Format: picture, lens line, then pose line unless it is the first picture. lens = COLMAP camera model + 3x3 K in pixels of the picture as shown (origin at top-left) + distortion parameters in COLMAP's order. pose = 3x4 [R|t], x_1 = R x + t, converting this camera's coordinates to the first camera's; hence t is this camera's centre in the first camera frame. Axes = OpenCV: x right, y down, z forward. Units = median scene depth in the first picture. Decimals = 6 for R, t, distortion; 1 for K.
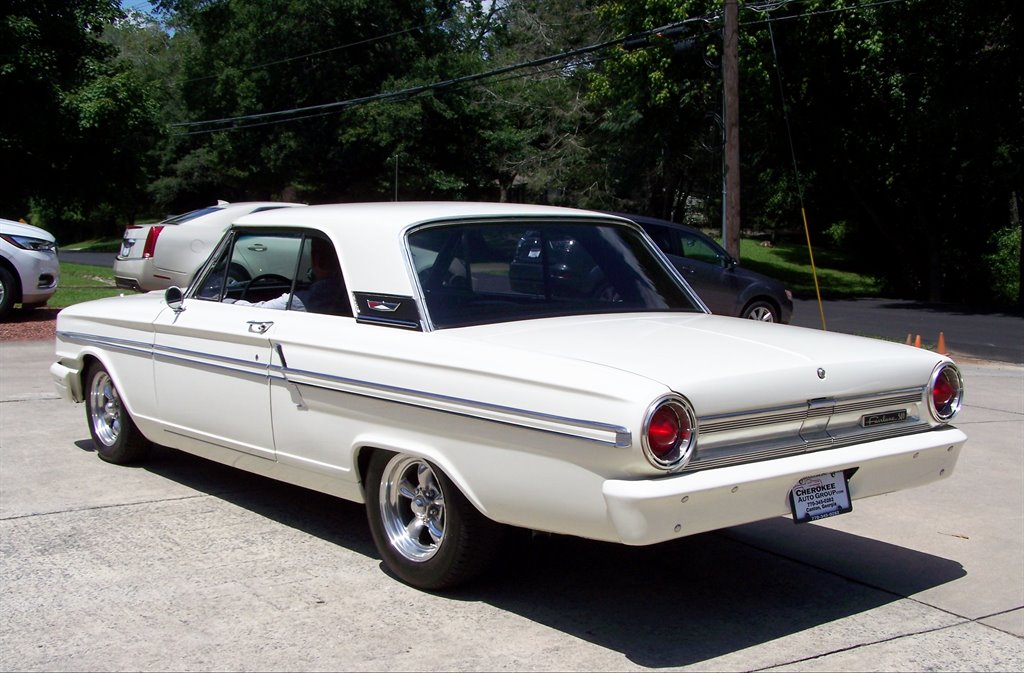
lens RADIAL K [[1368.8, 0, 474.1], [0, 1368.8, 369.6], [0, 0, 1]] dist [-0.119968, 0.048203]
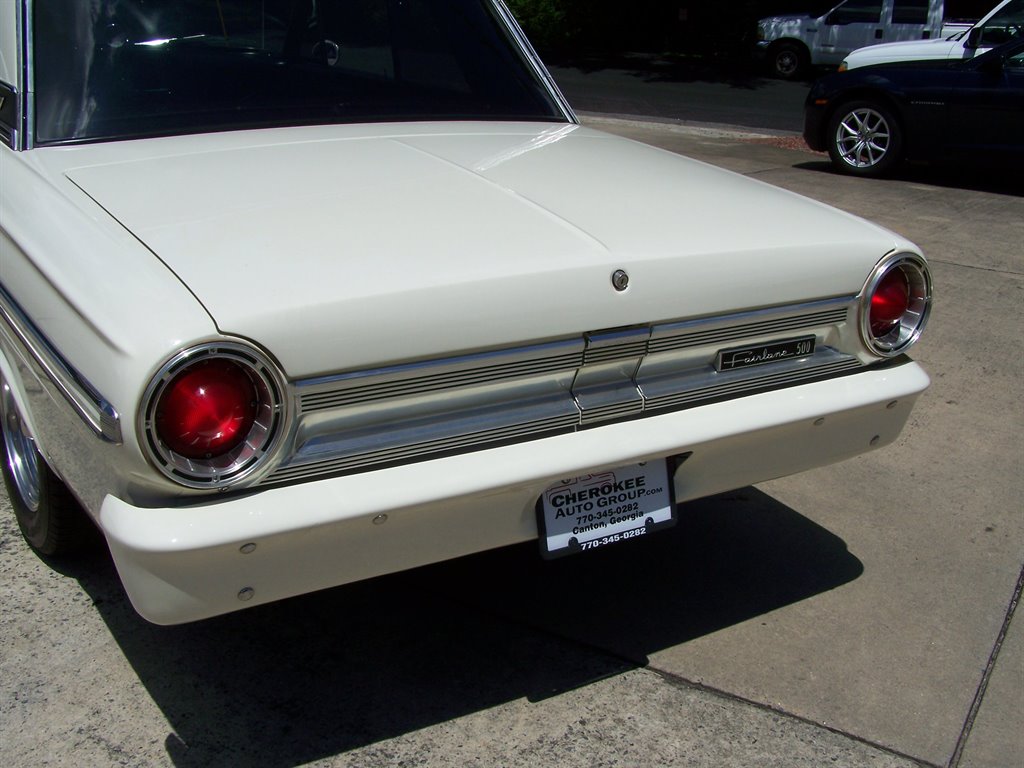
lens RADIAL K [[1230.5, 0, 512.0], [0, 1230.5, 384.0], [0, 0, 1]] dist [-0.156083, 0.308614]
pose [[0.994977, 0.069171, -0.072360, 0.216222], [-0.052005, 0.974834, 0.216783, -0.049914], [0.085534, -0.211931, 0.973534, 0.458804]]
